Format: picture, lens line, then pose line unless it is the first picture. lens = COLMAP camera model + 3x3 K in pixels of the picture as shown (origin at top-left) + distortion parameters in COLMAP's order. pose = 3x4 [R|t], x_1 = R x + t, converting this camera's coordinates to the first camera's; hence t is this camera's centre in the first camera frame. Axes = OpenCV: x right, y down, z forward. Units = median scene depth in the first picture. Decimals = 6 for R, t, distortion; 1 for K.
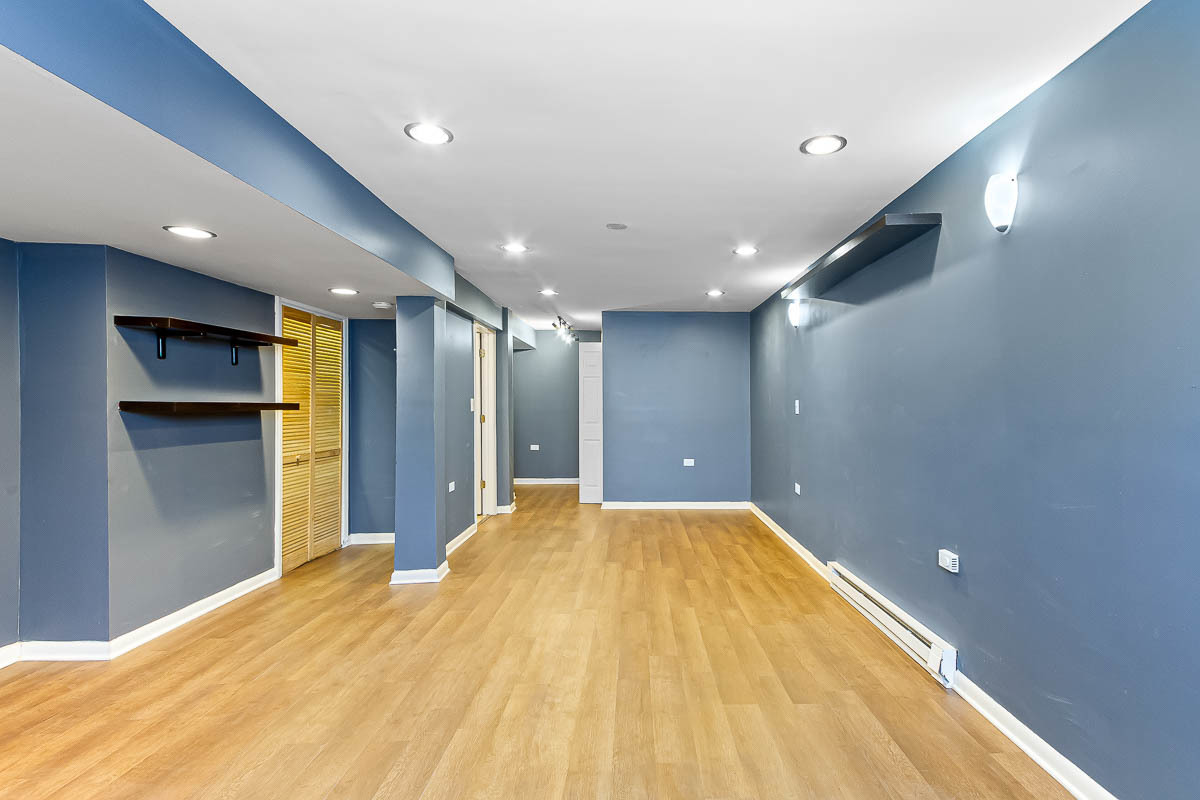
lens RADIAL K [[567.3, 0, 600.9], [0, 567.3, 405.4], [0, 0, 1]] dist [0.016820, -0.000388]
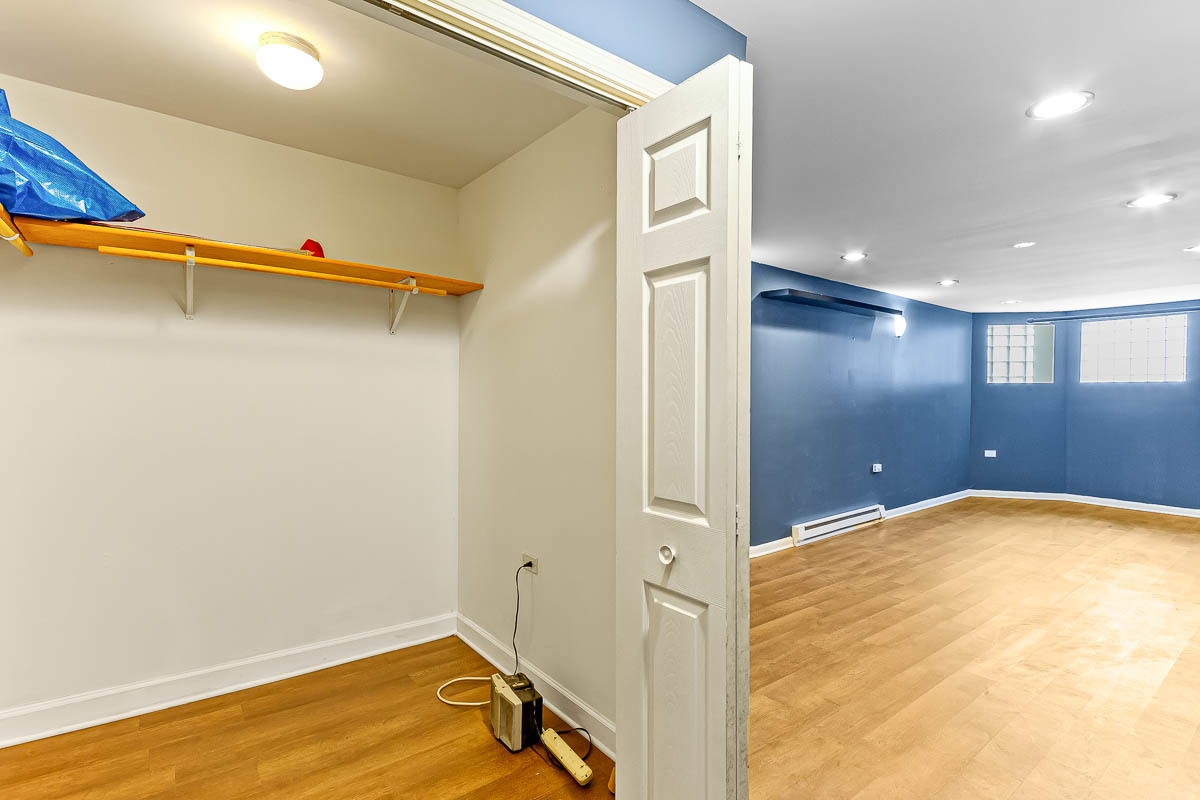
lens RADIAL K [[567.3, 0, 598.4], [0, 567.3, 400.5], [0, 0, 1]] dist [0.016820, -0.000388]
pose [[-0.661011, -0.003861, 0.750366, -0.227080], [-0.011816, 0.999916, -0.005264, 0.006131], [-0.750283, -0.012346, -0.661001, 1.983664]]
